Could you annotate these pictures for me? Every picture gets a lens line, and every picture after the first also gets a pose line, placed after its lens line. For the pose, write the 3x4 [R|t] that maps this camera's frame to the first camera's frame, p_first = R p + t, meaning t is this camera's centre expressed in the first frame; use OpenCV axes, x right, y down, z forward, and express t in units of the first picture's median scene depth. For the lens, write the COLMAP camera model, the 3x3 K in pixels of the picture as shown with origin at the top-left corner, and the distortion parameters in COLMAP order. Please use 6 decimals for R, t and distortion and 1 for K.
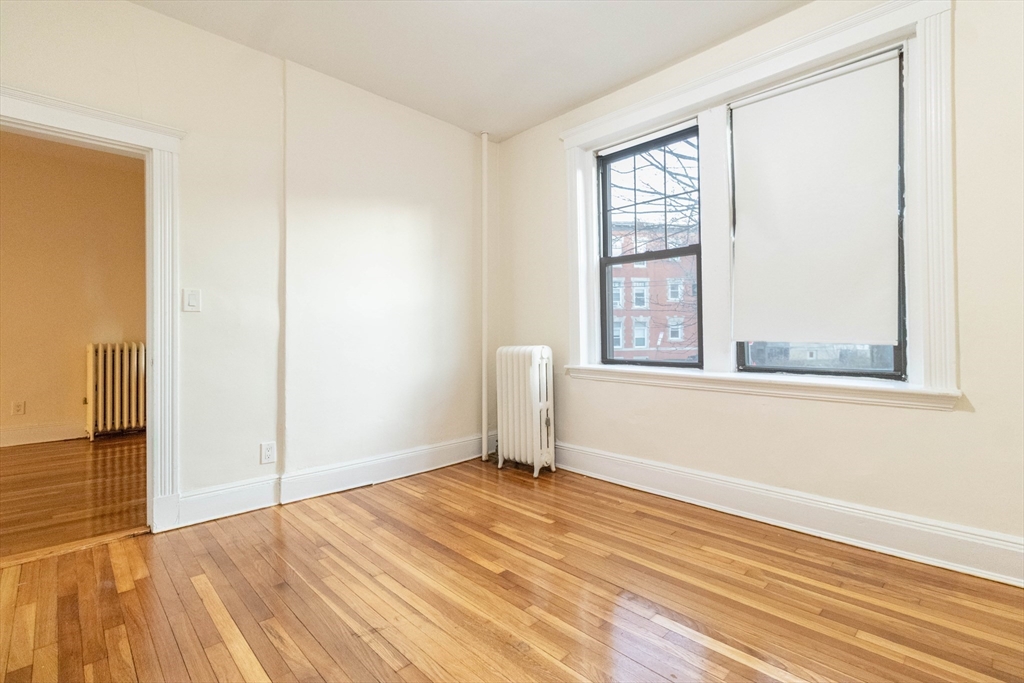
lens RADIAL K [[482.9, 0, 512.0], [0, 482.9, 341.5], [0, 0, 1]] dist [0.000211, 0.000270]
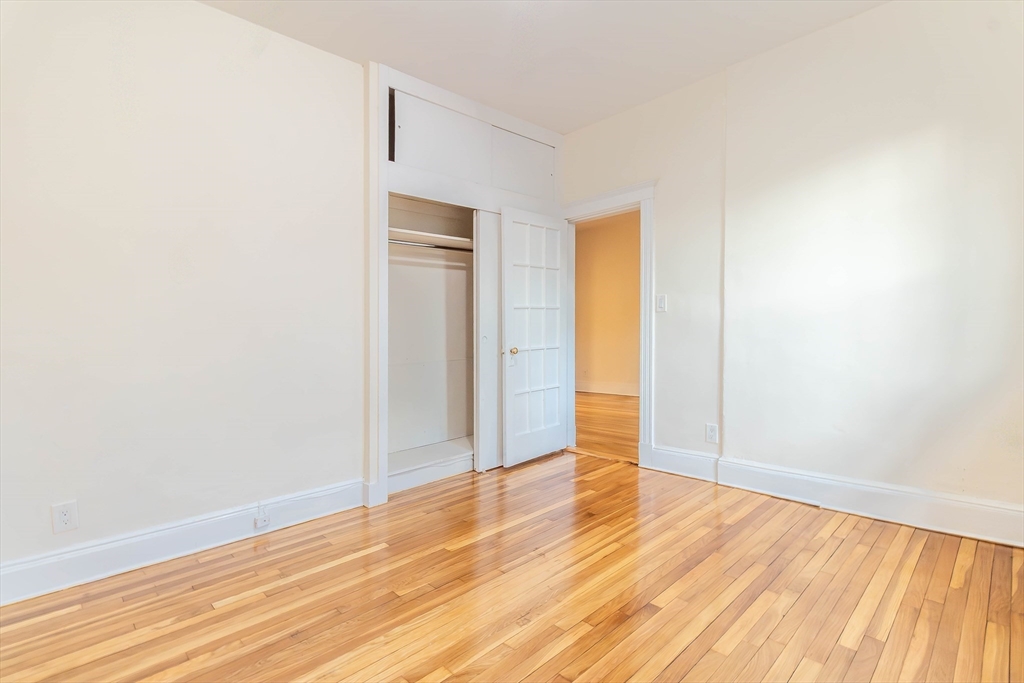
lens RADIAL K [[473.8, 0, 510.5], [0, 473.8, 331.0], [0, 0, 1]] dist [-0.001163, 0.000115]
pose [[-0.002468, 0.000128, -0.999997, 0.630995], [0.008327, 0.999965, 0.000107, -0.012809], [0.999962, -0.008327, -0.002469, 0.567521]]
